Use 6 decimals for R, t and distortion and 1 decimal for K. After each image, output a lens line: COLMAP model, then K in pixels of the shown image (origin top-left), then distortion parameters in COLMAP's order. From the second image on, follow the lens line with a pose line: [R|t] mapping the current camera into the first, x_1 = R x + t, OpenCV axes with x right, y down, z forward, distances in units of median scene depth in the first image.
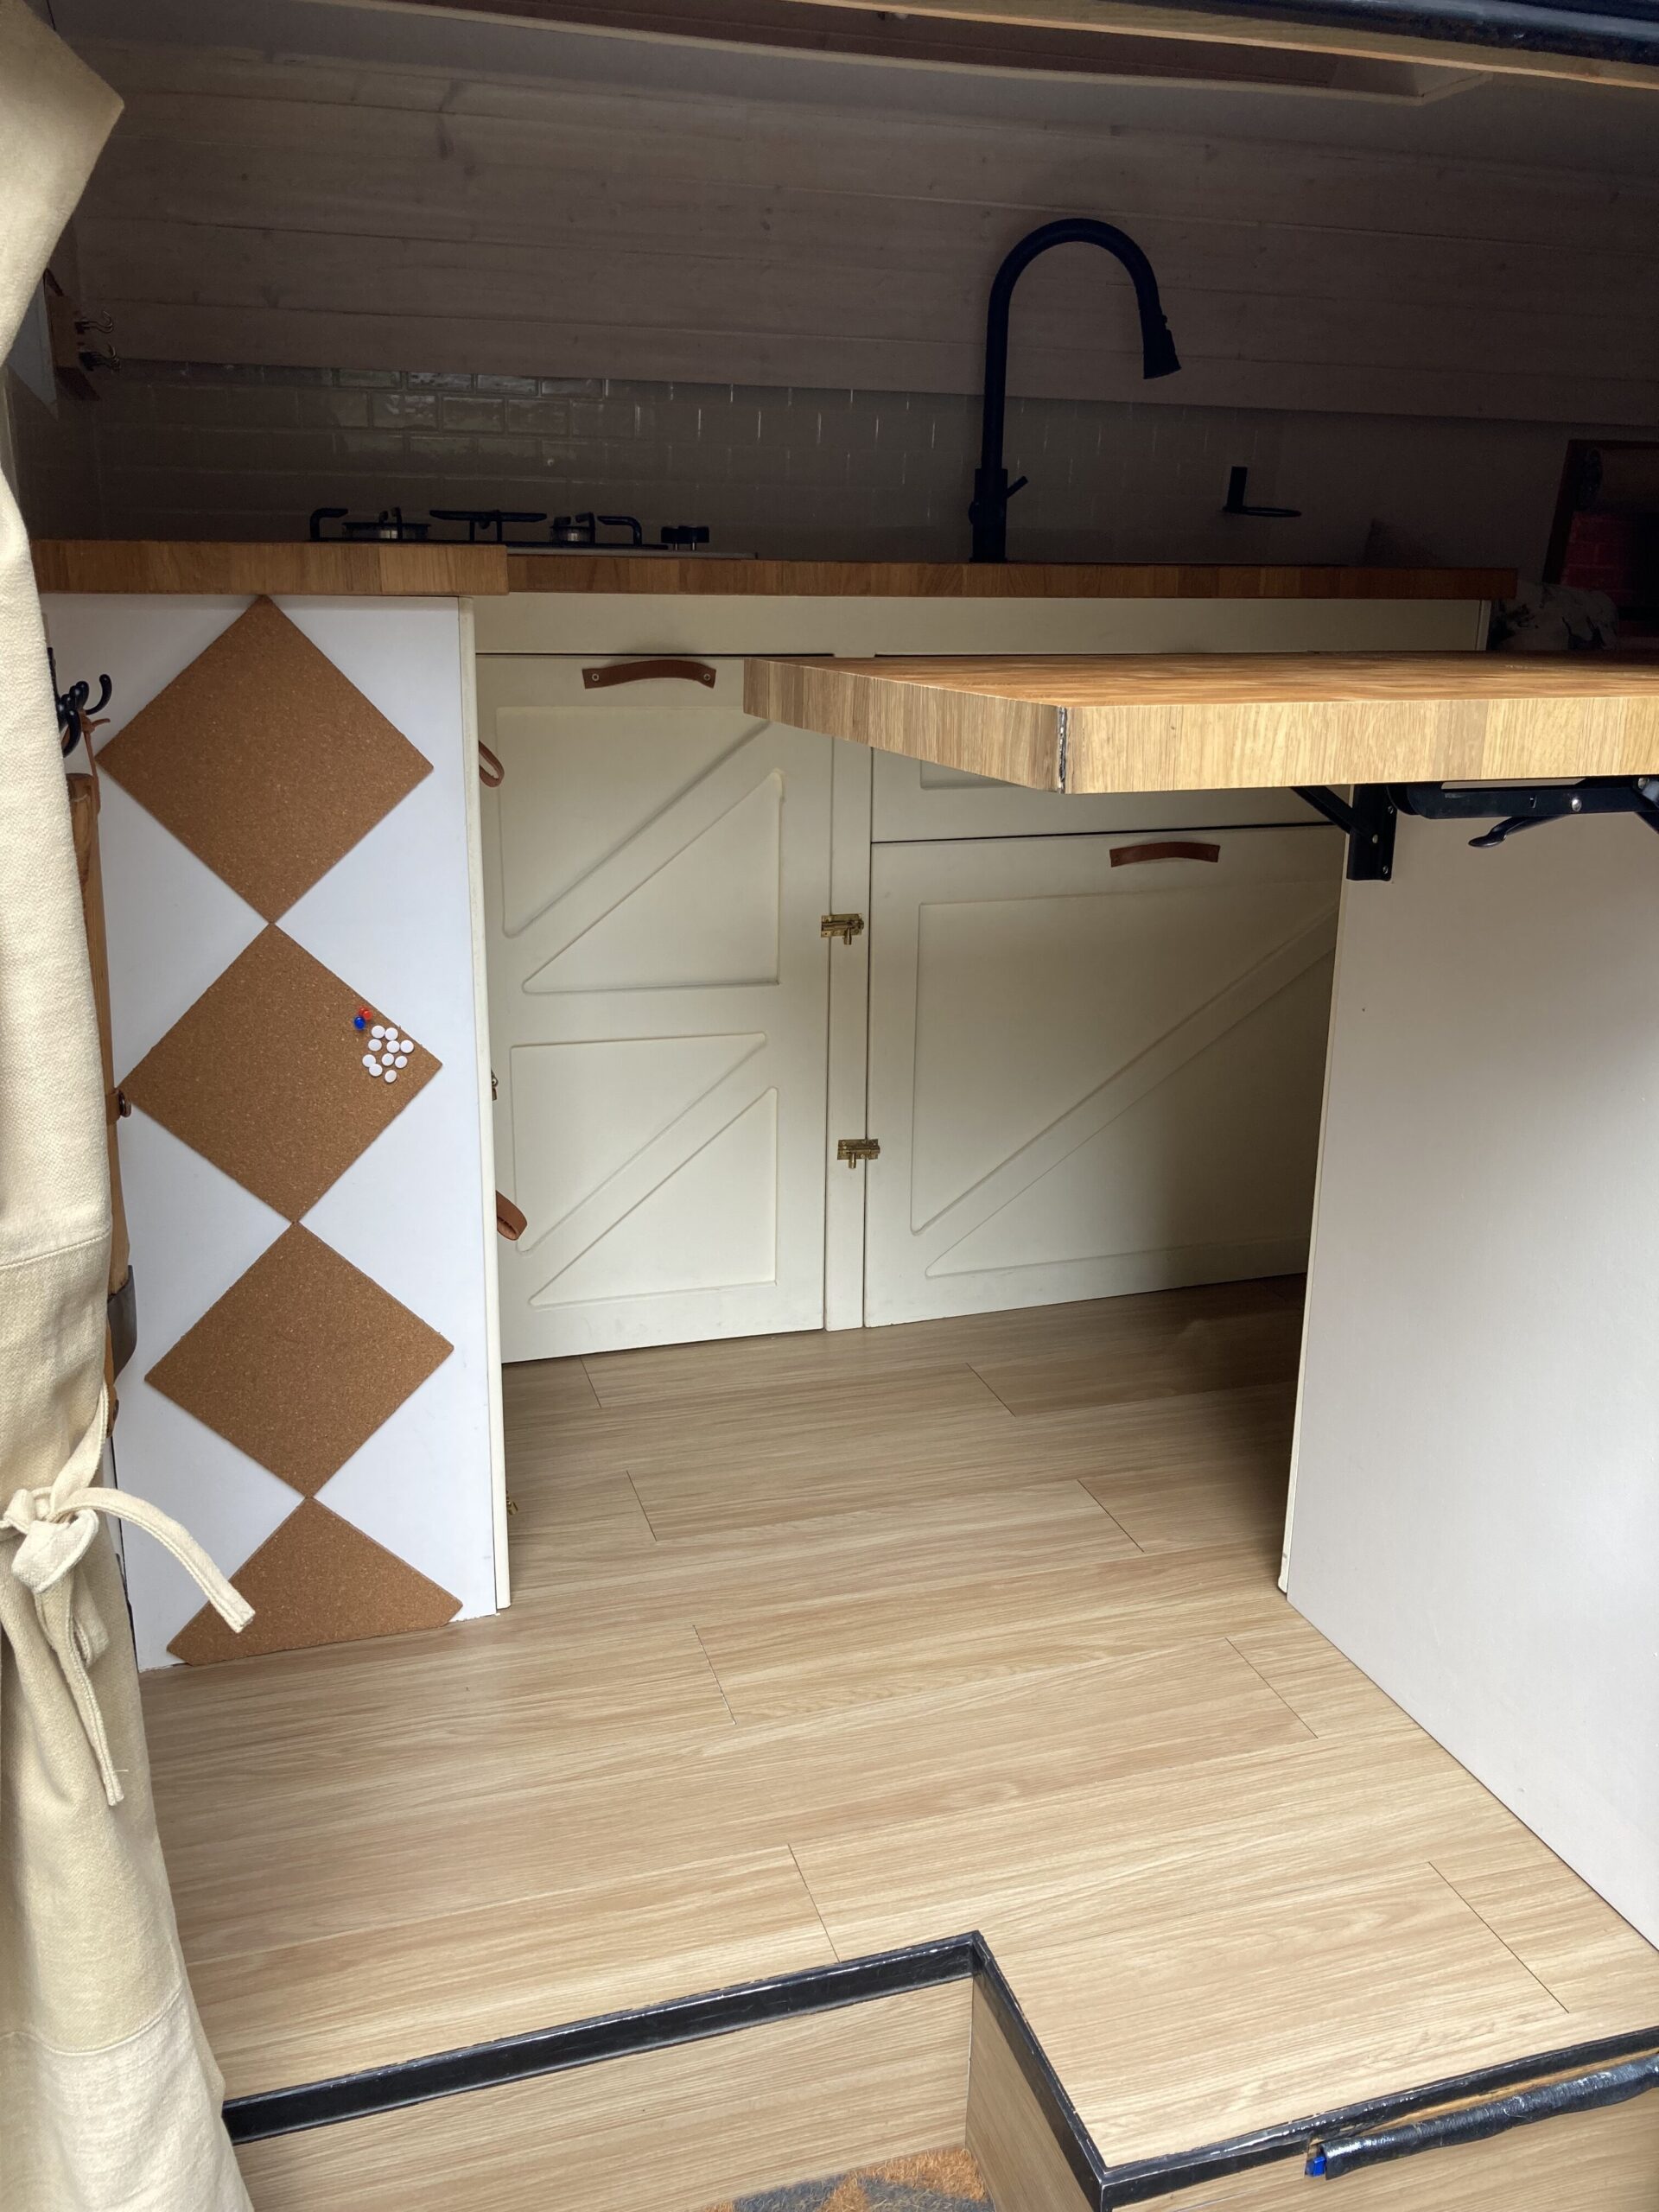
lens RADIAL K [[1824.1, 0, 819.1], [0, 1824.1, 1071.5], [0, 0, 1]] dist [0.013845, 0.004457]
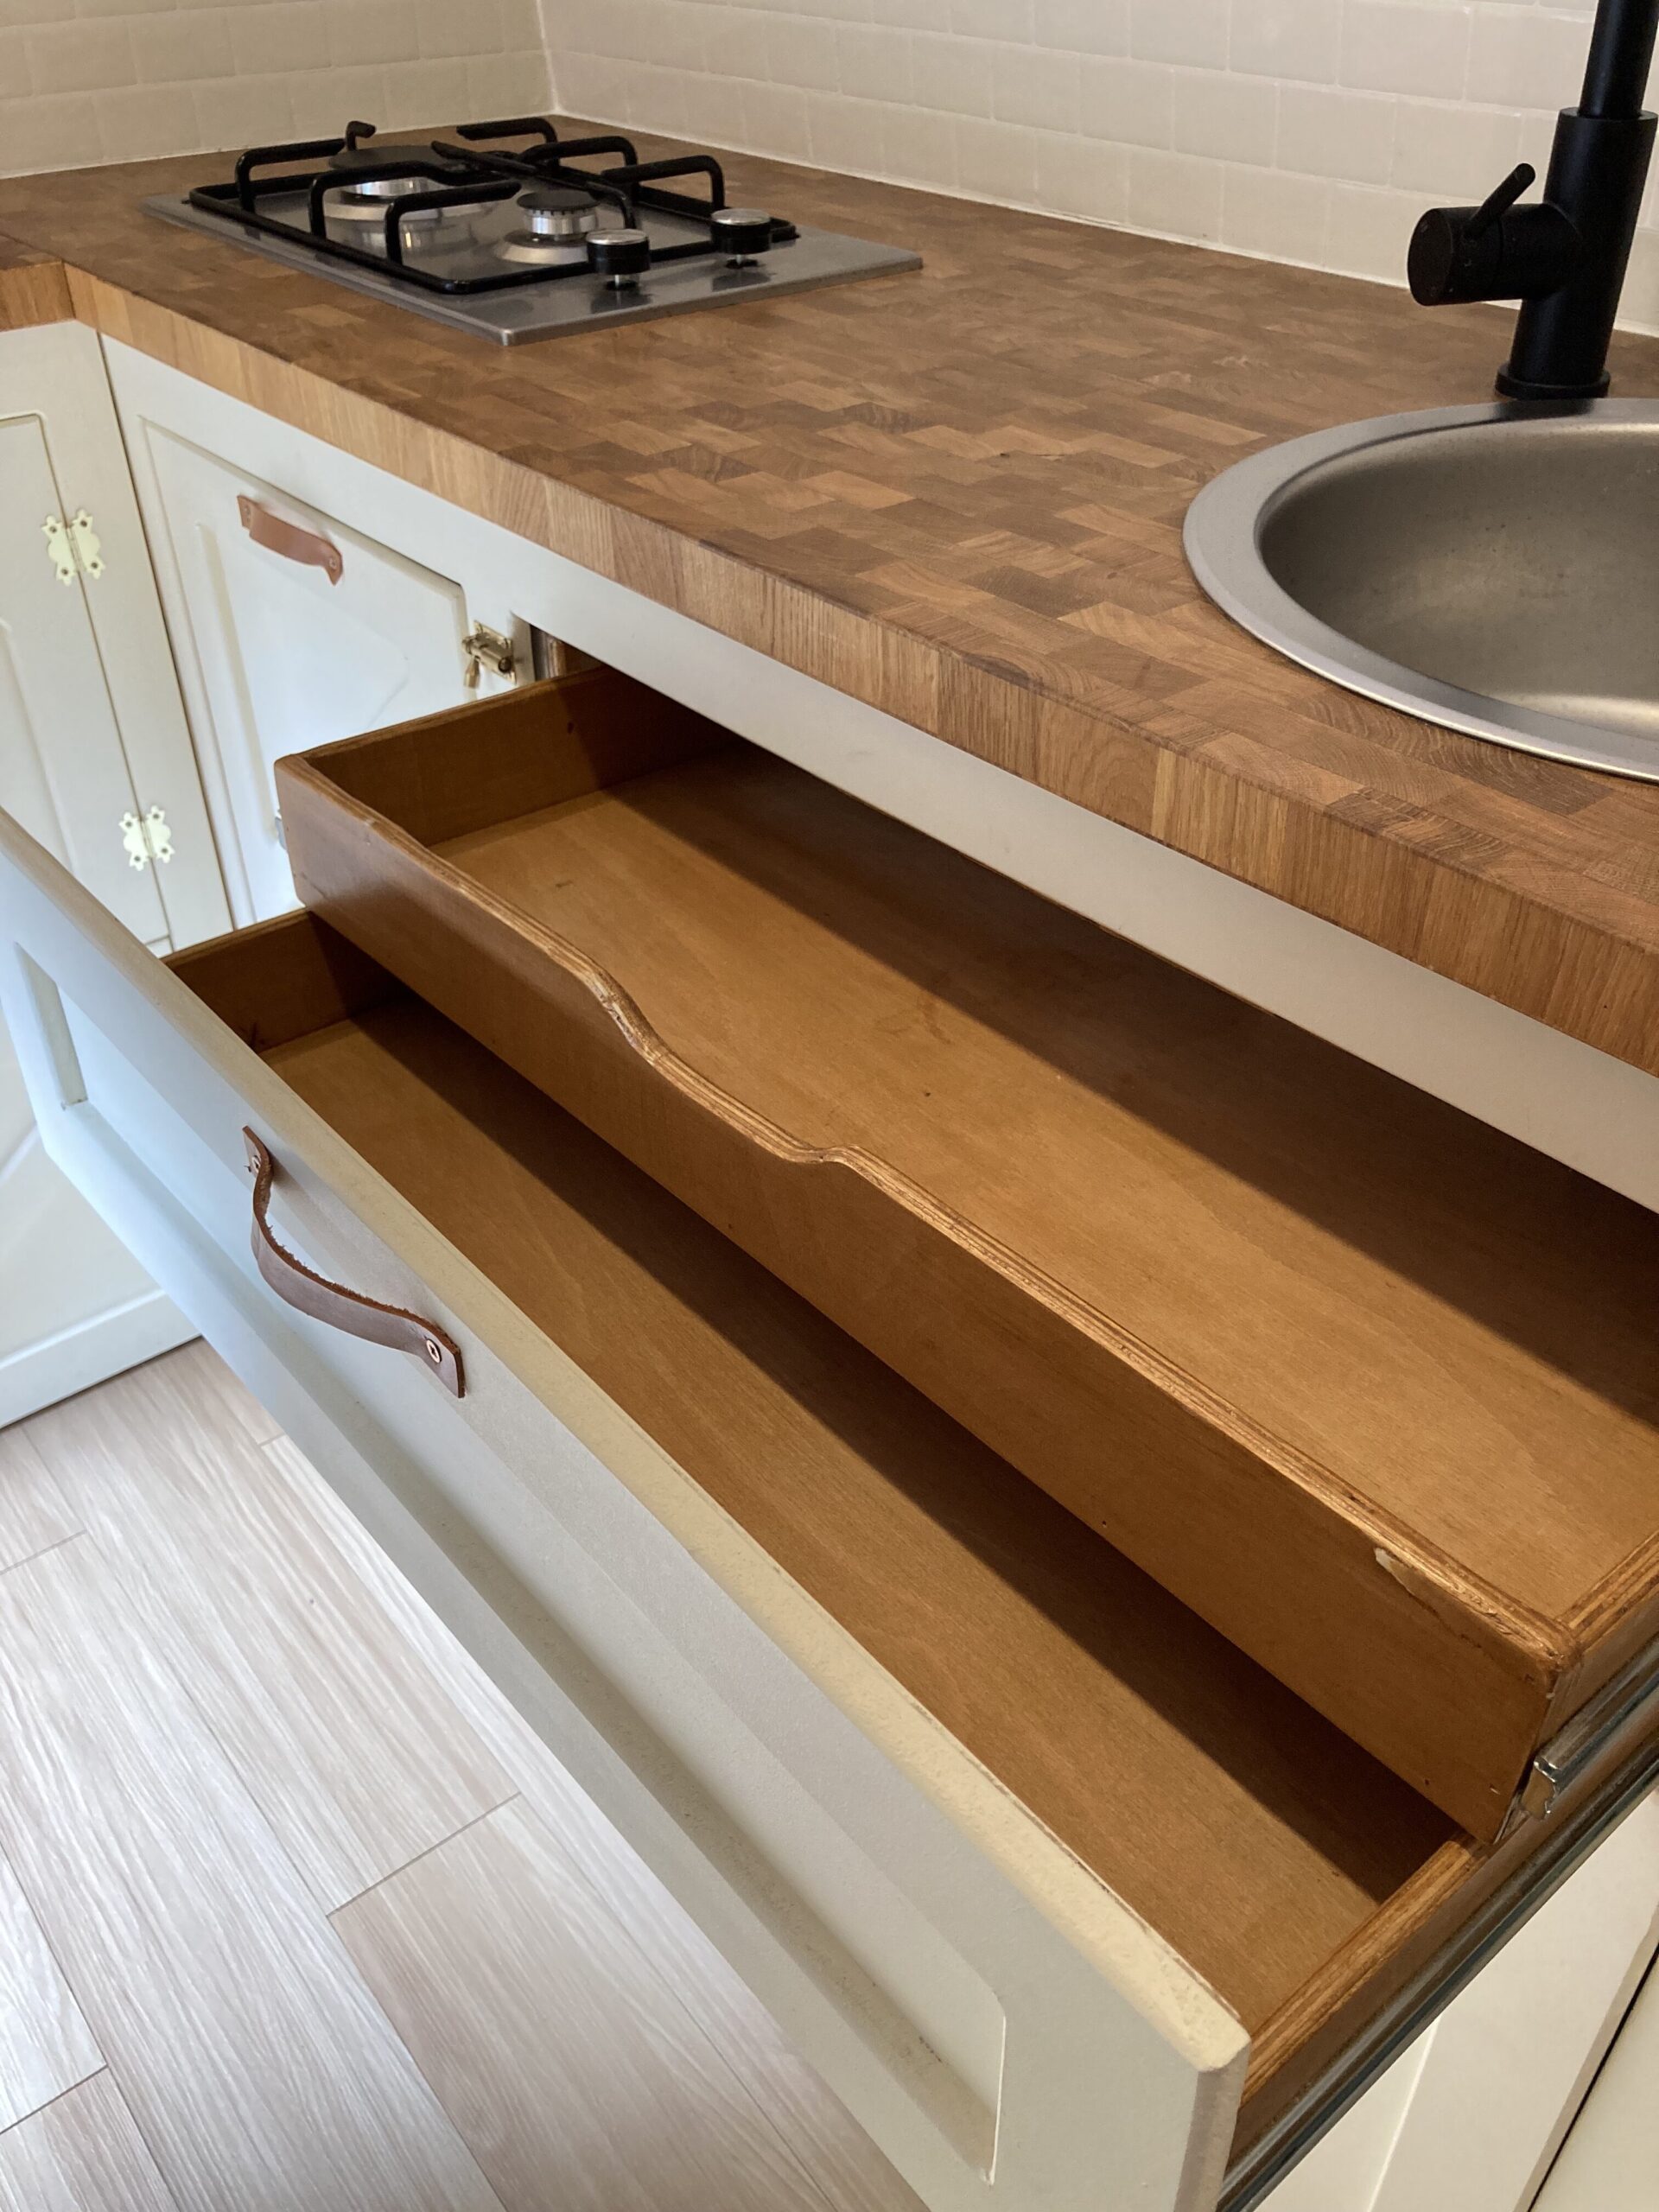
lens RADIAL K [[1821.4, 0, 836.5], [0, 1821.4, 1109.9], [0, 0, 1]] dist [0.008377, 0.008009]
pose [[0.375343, 0.533263, -0.758121, 0.693653], [-0.234261, 0.845946, 0.479058, -0.523845], [0.896794, -0.002212, 0.442443, 1.248331]]
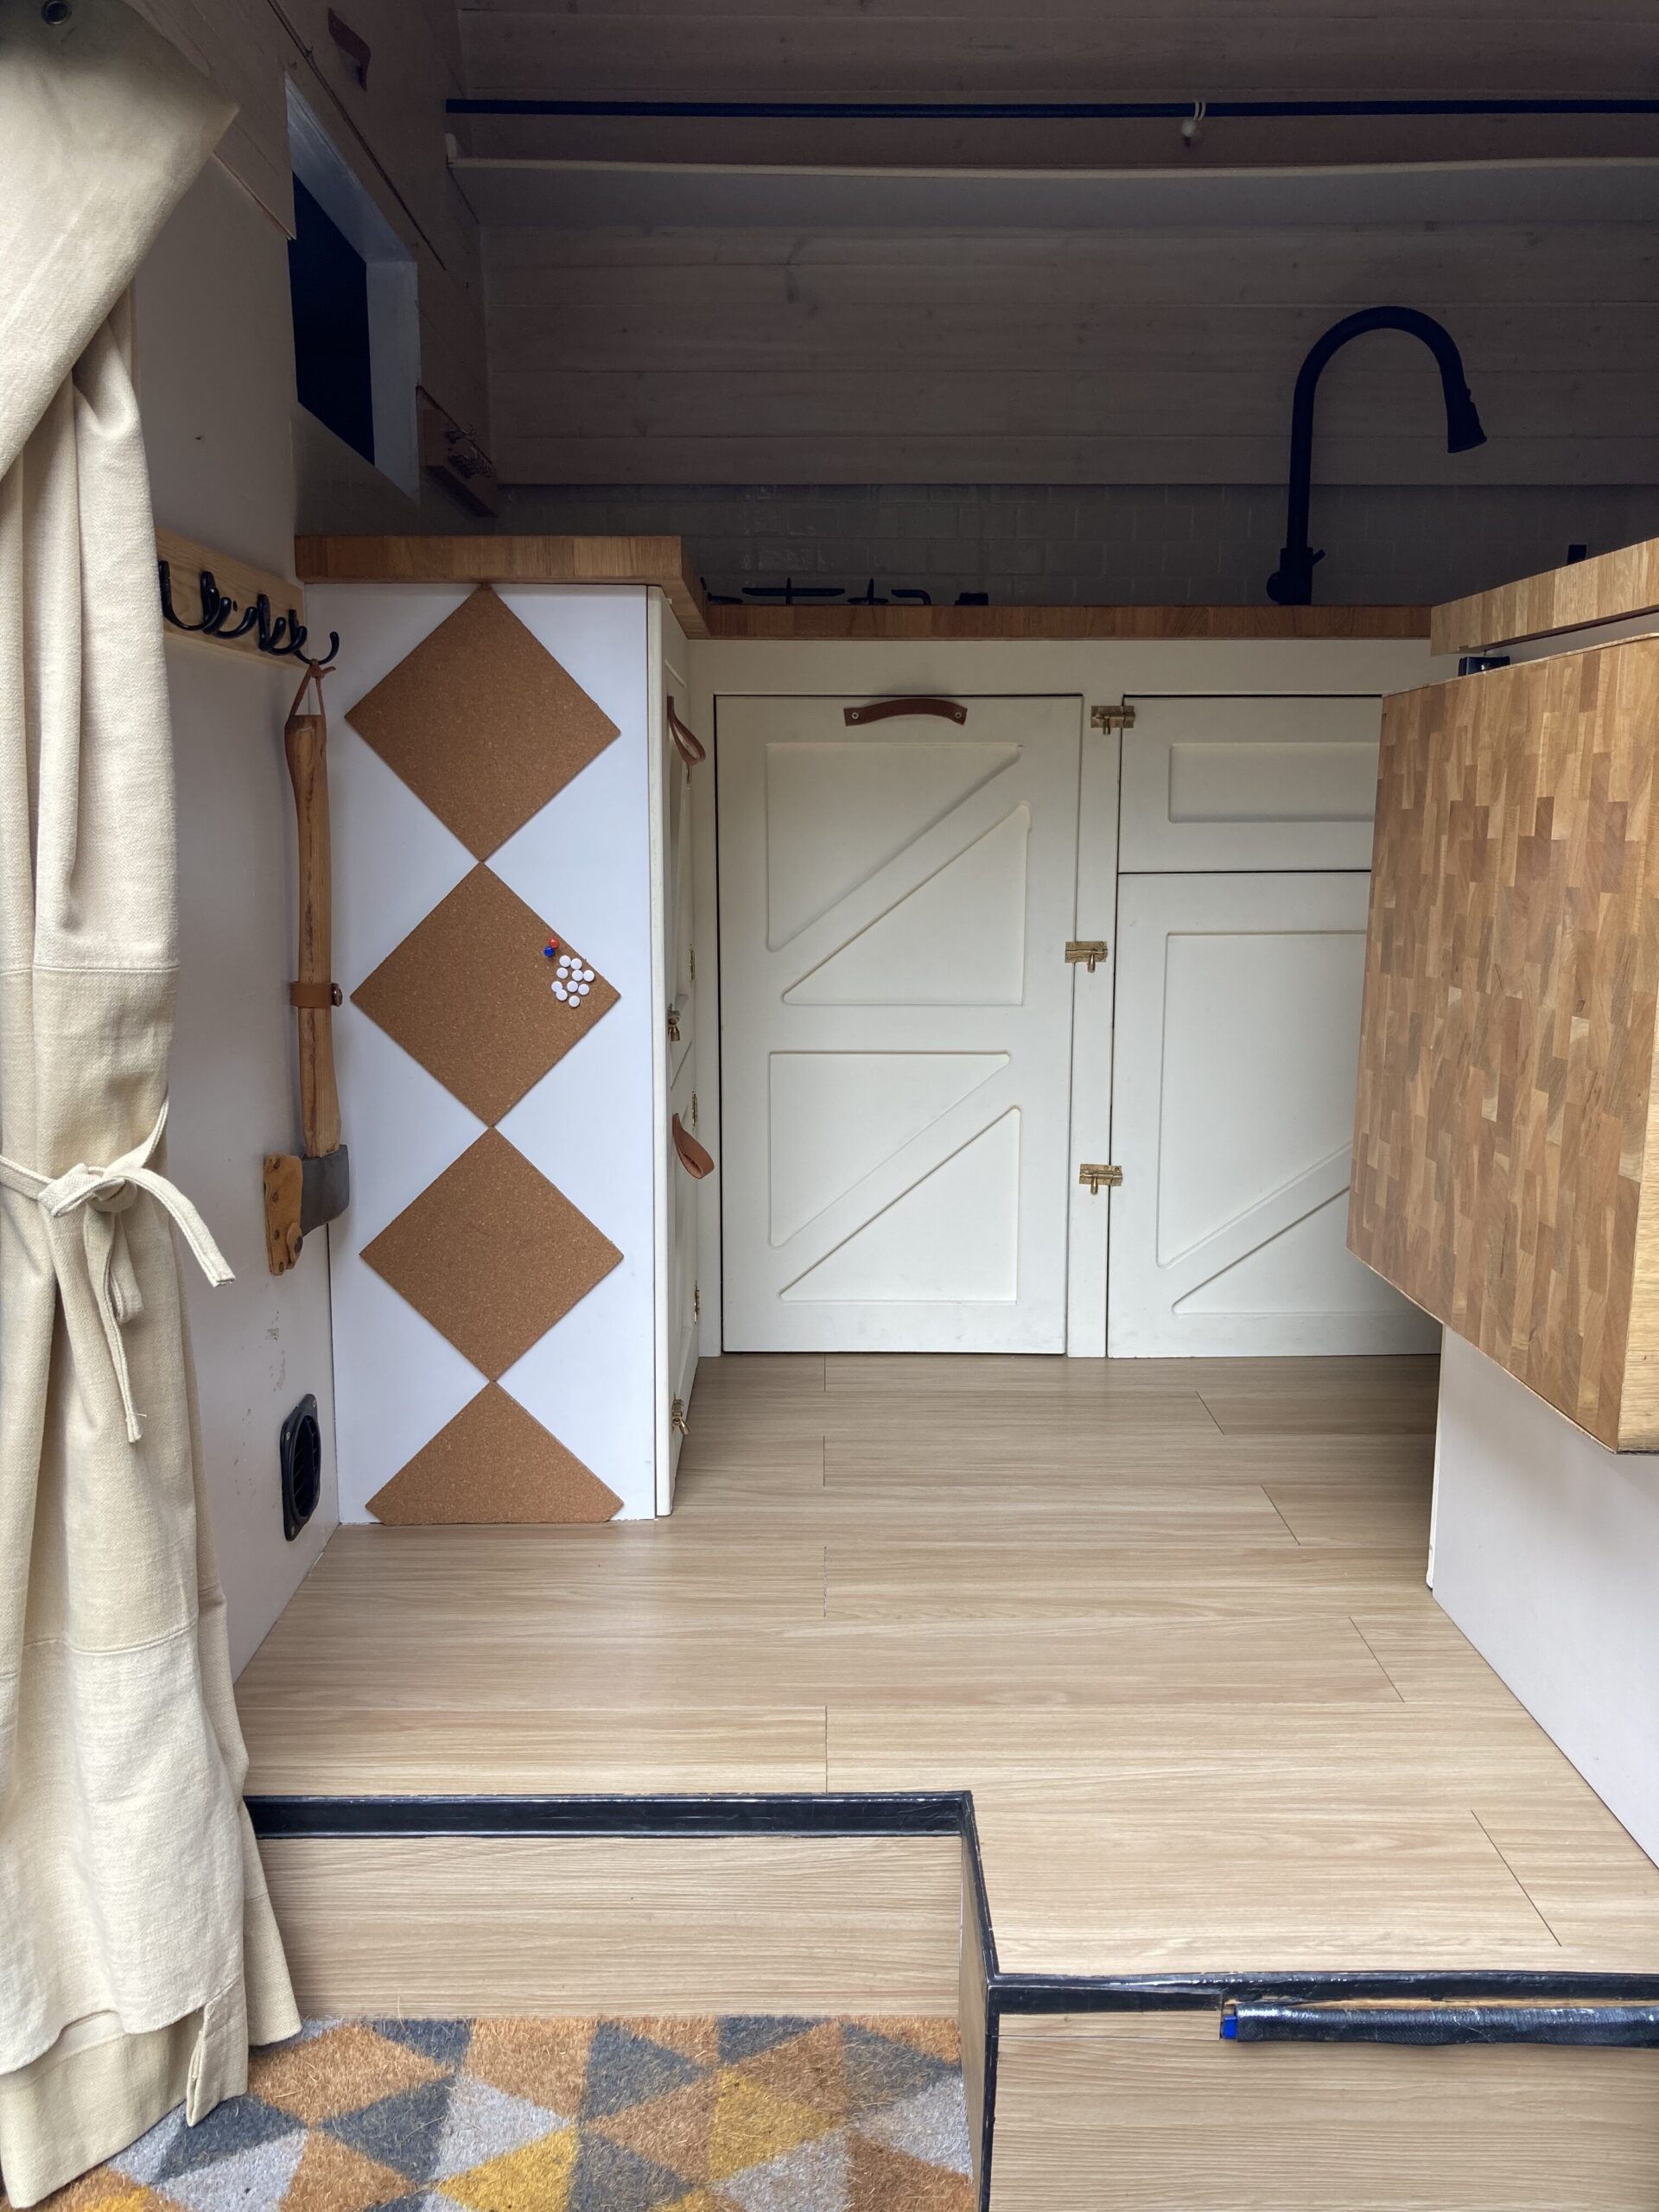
lens RADIAL K [[1804.6, 0, 822.3], [0, 1804.6, 1073.9], [0, 0, 1]] dist [0.052683, -0.103753]
pose [[0.956333, 0.031651, -0.290562, 0.252449], [-0.066430, 0.991640, -0.110622, 0.167781], [0.284631, 0.125093, 0.950440, -0.027193]]
